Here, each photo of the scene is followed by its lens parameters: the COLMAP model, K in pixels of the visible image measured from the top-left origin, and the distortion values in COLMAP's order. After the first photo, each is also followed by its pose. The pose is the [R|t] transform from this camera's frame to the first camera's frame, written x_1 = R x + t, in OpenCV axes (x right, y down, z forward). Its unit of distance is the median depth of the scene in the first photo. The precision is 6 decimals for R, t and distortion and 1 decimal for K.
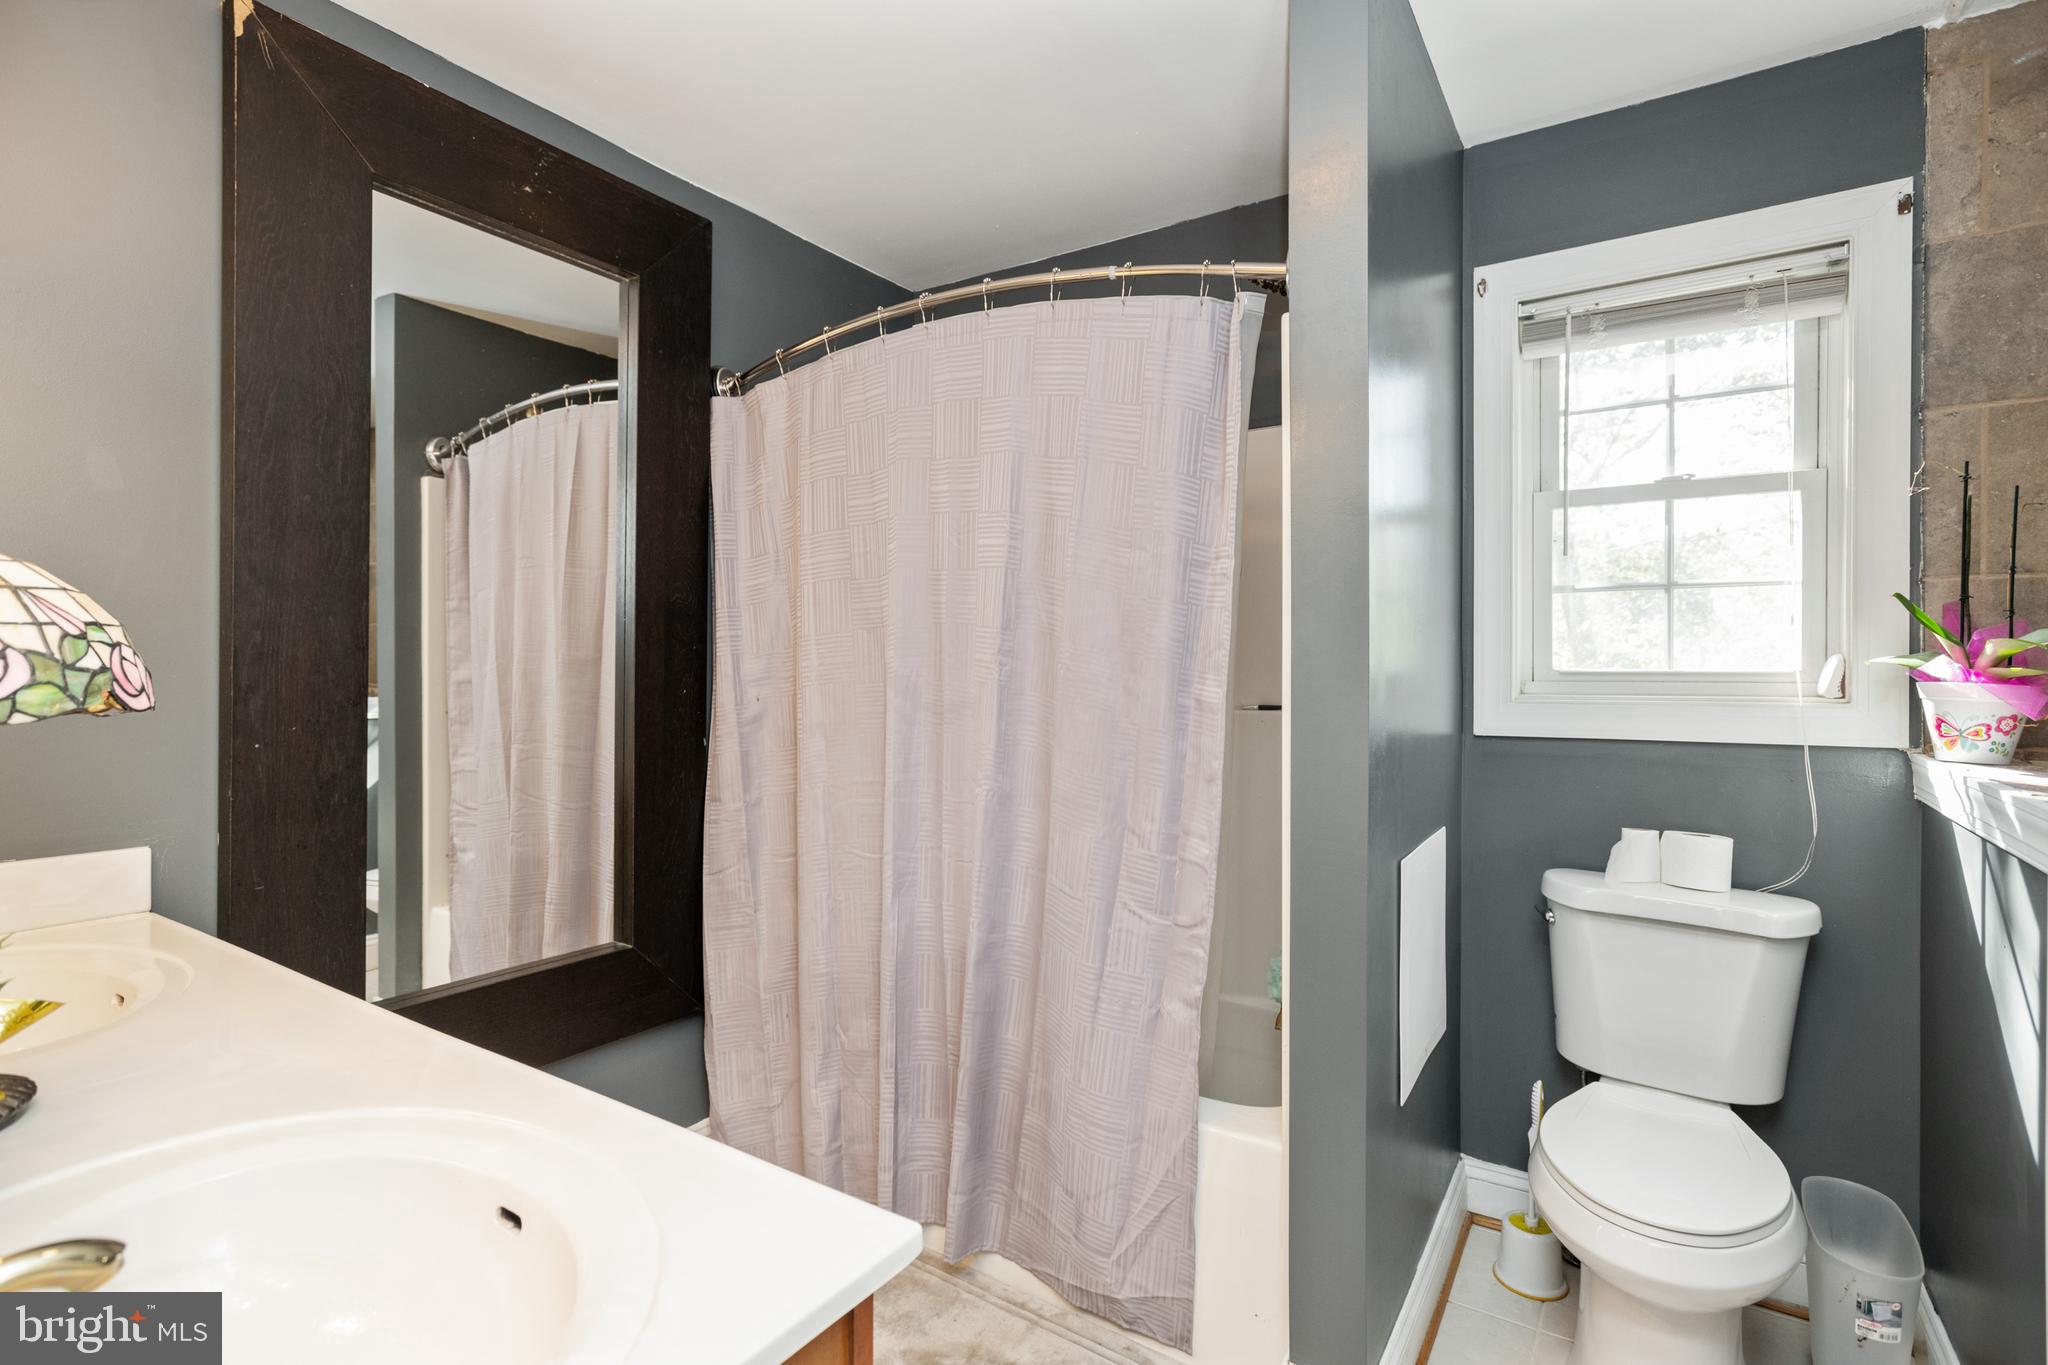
lens RADIAL K [[980.9, 0, 1032.8], [0, 980.9, 674.4], [0, 0, 1]] dist [-0.002240, 0.001890]
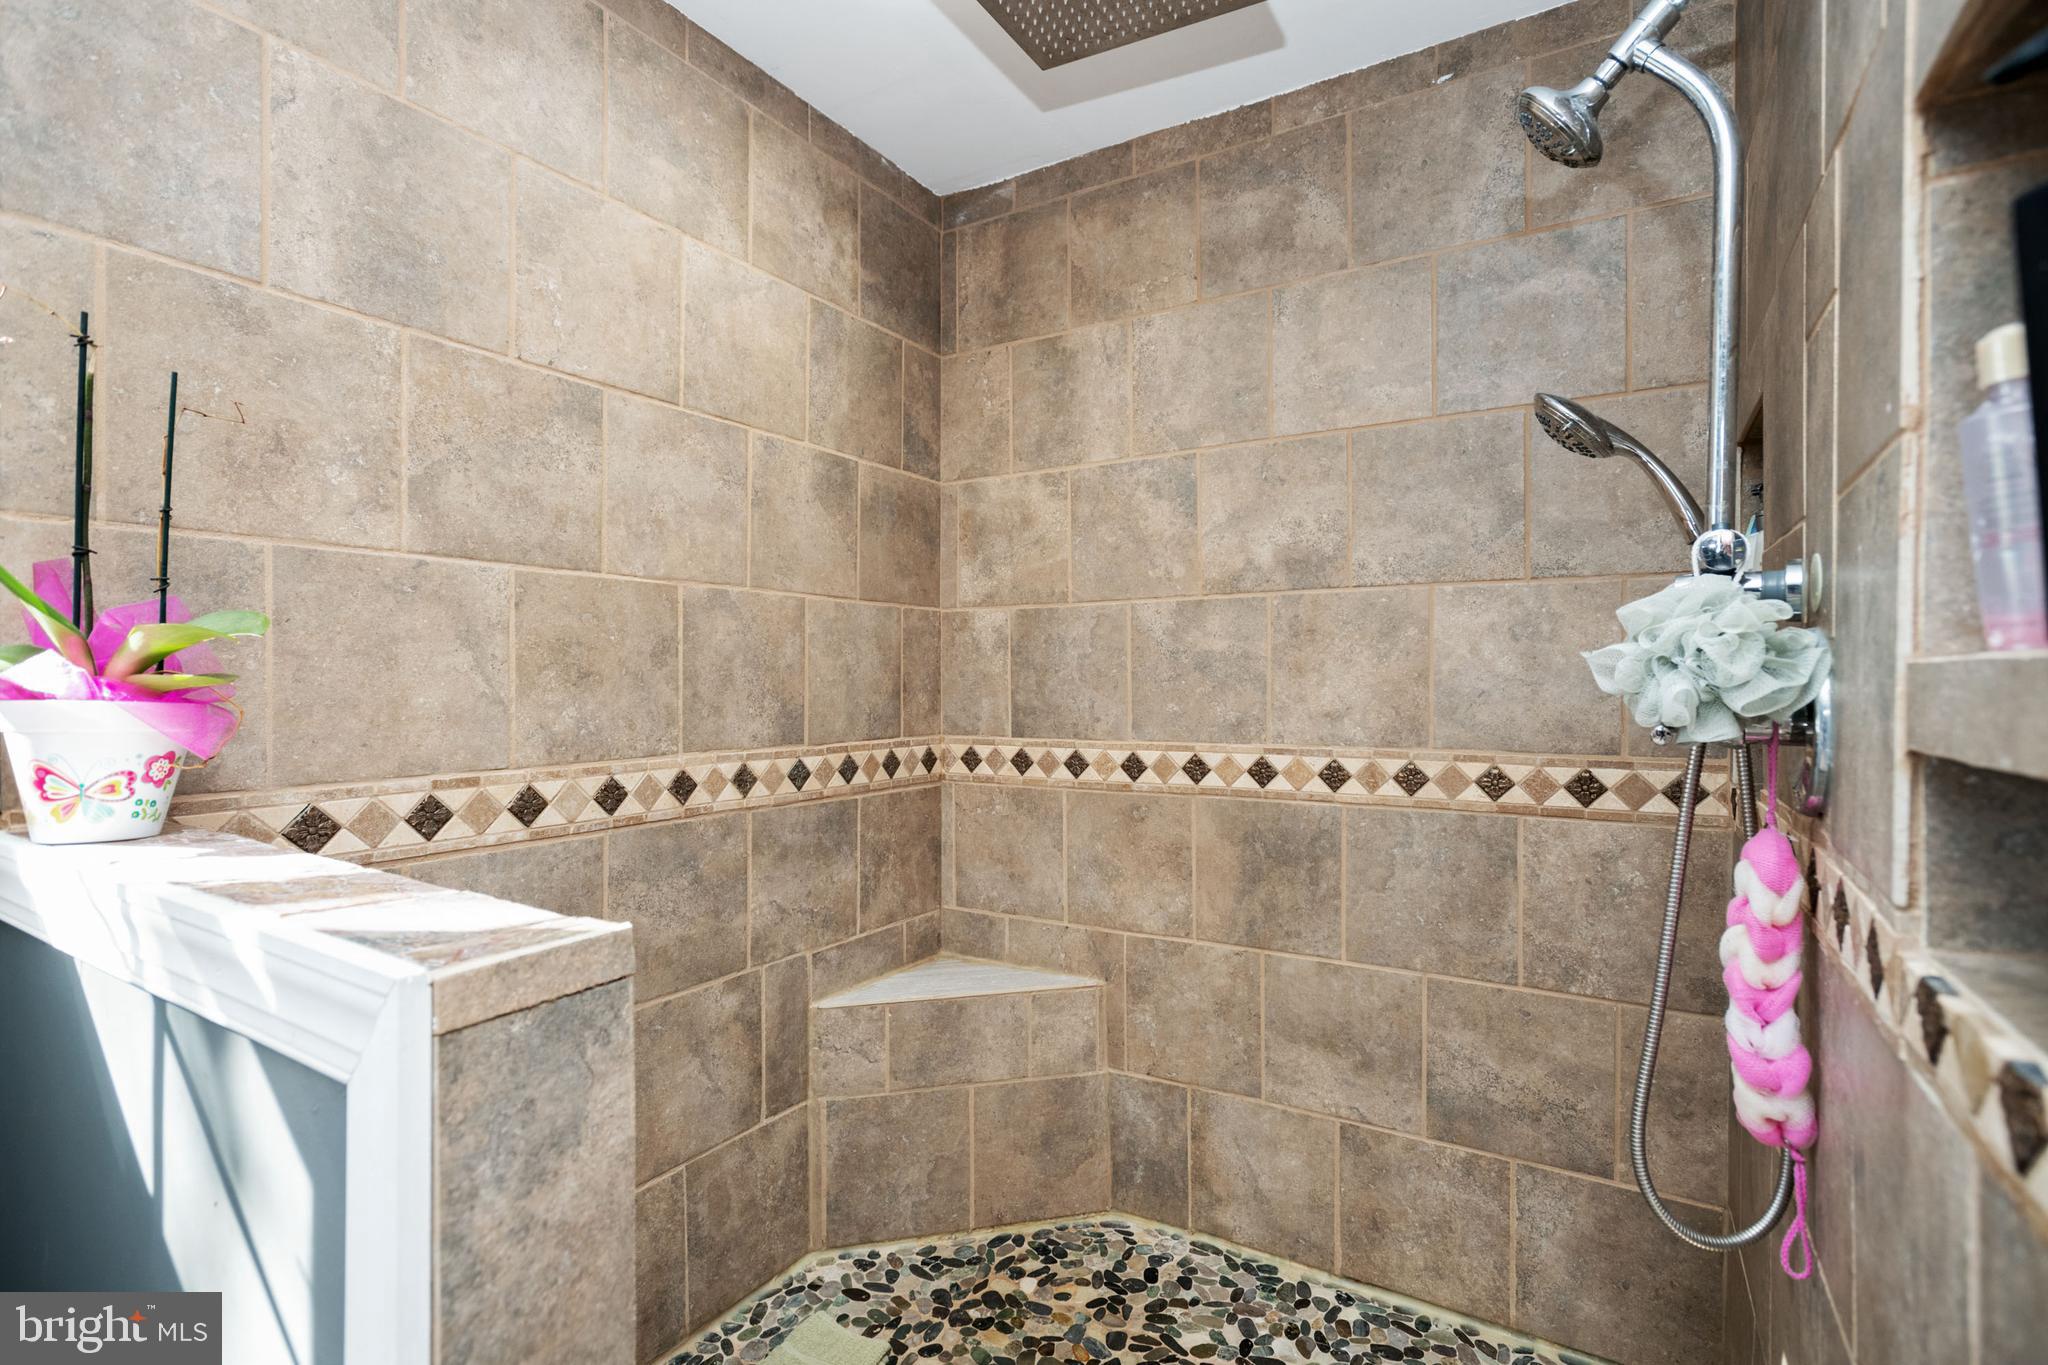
lens RADIAL K [[980.9, 0, 1032.1], [0, 980.9, 683.1], [0, 0, 1]] dist [-0.002240, 0.001890]
pose [[-0.018508, -0.007730, 0.999799, 0.381080], [0.006742, 0.999946, 0.007856, -0.002564], [-0.999806, 0.006886, -0.018455, 0.473251]]
